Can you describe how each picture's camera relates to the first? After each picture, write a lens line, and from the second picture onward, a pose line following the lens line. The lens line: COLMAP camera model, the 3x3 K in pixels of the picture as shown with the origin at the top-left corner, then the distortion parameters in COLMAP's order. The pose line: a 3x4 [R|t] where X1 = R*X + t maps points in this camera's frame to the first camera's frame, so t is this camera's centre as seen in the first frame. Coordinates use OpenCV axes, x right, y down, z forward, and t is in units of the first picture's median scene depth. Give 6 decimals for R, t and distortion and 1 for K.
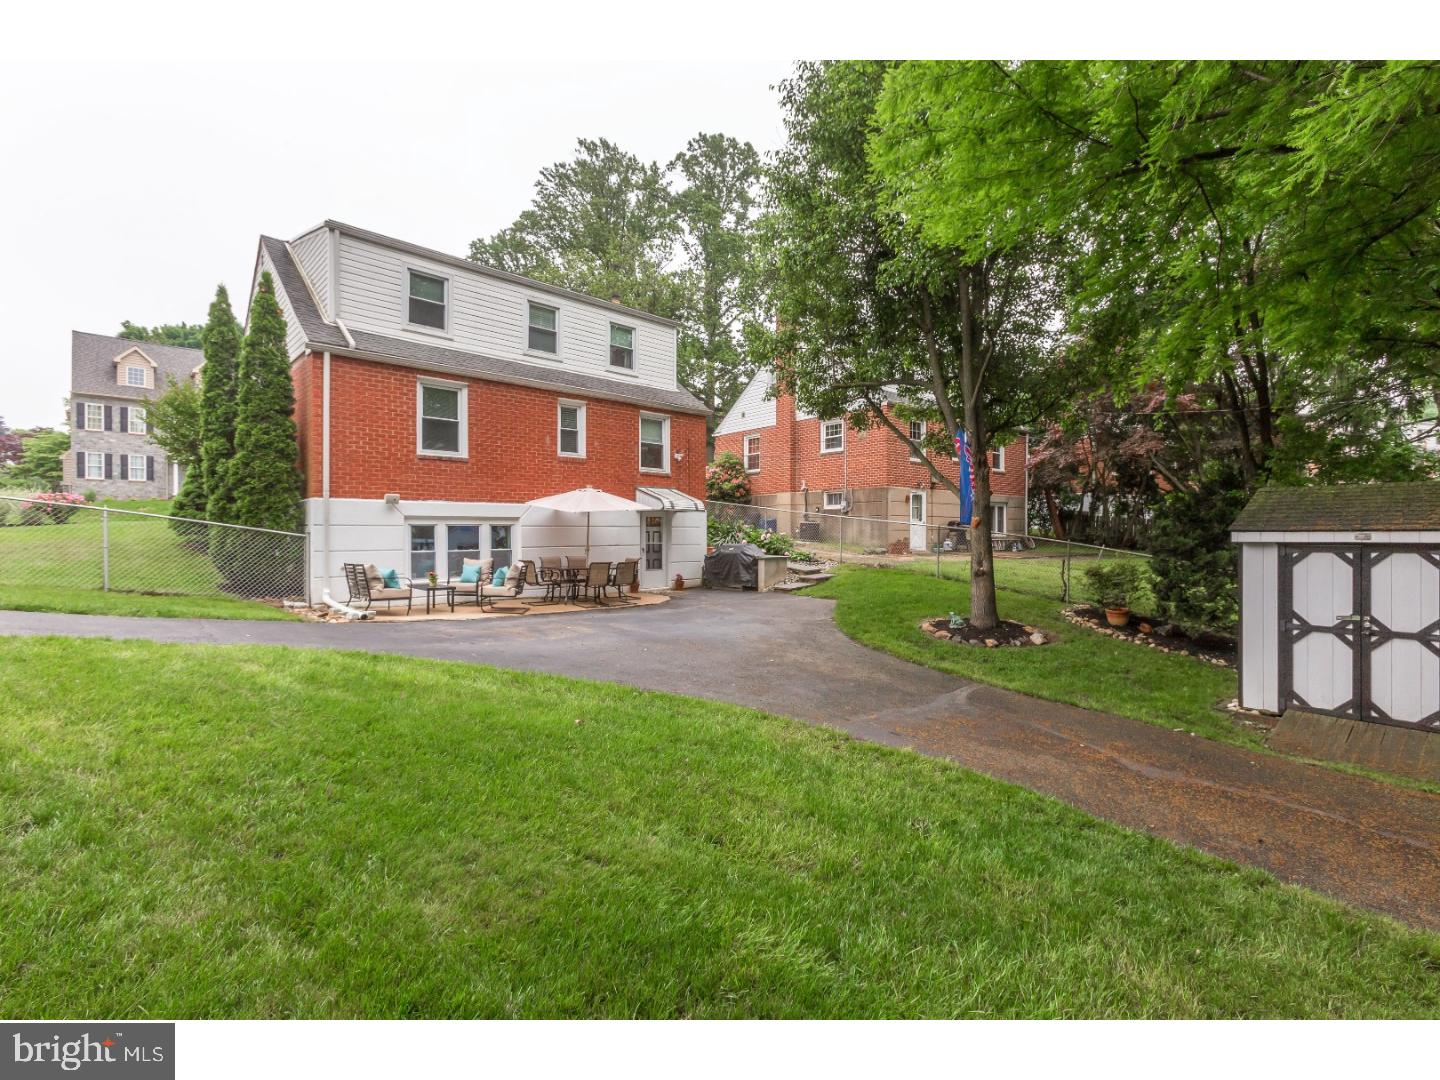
lens RADIAL K [[655.1, 0, 719.1], [0, 655.1, 536.8], [0, 0, 1]] dist [-0.004450, 0.001196]
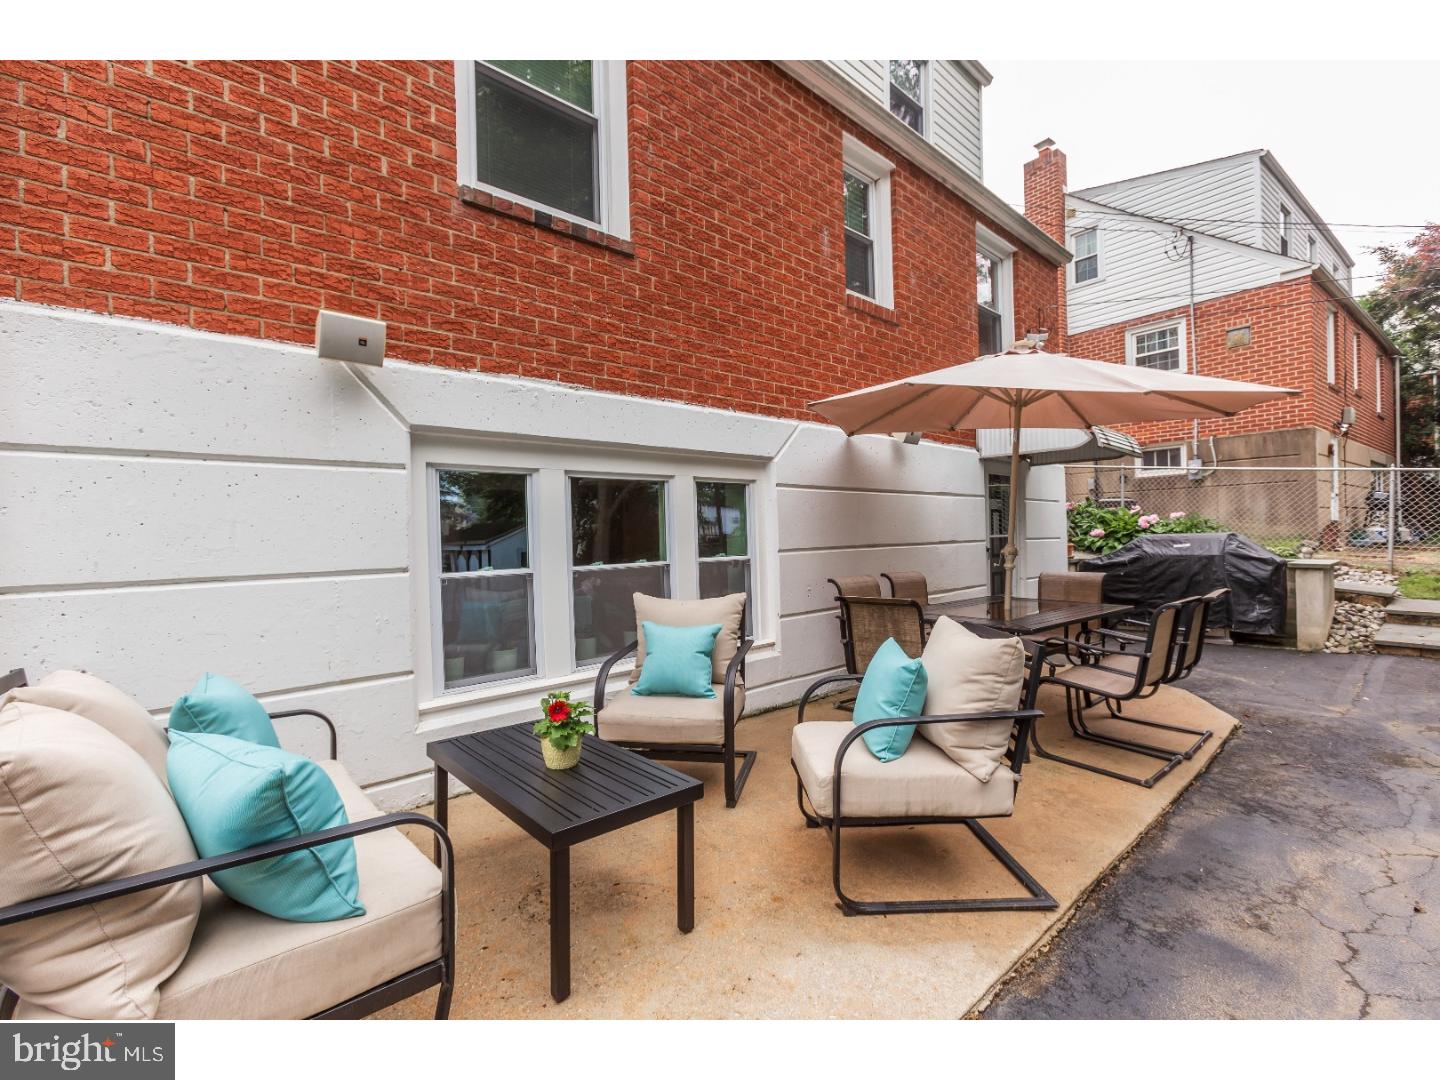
lens RADIAL K [[622.9, 0, 722.5], [0, 622.9, 535.3], [0, 0, 1]] dist [0.000027, -0.000015]
pose [[0.999643, -0.022210, -0.014851, -0.346021], [0.022069, 0.999711, -0.009583, 0.011697], [0.015060, 0.009252, 0.999844, 0.735471]]
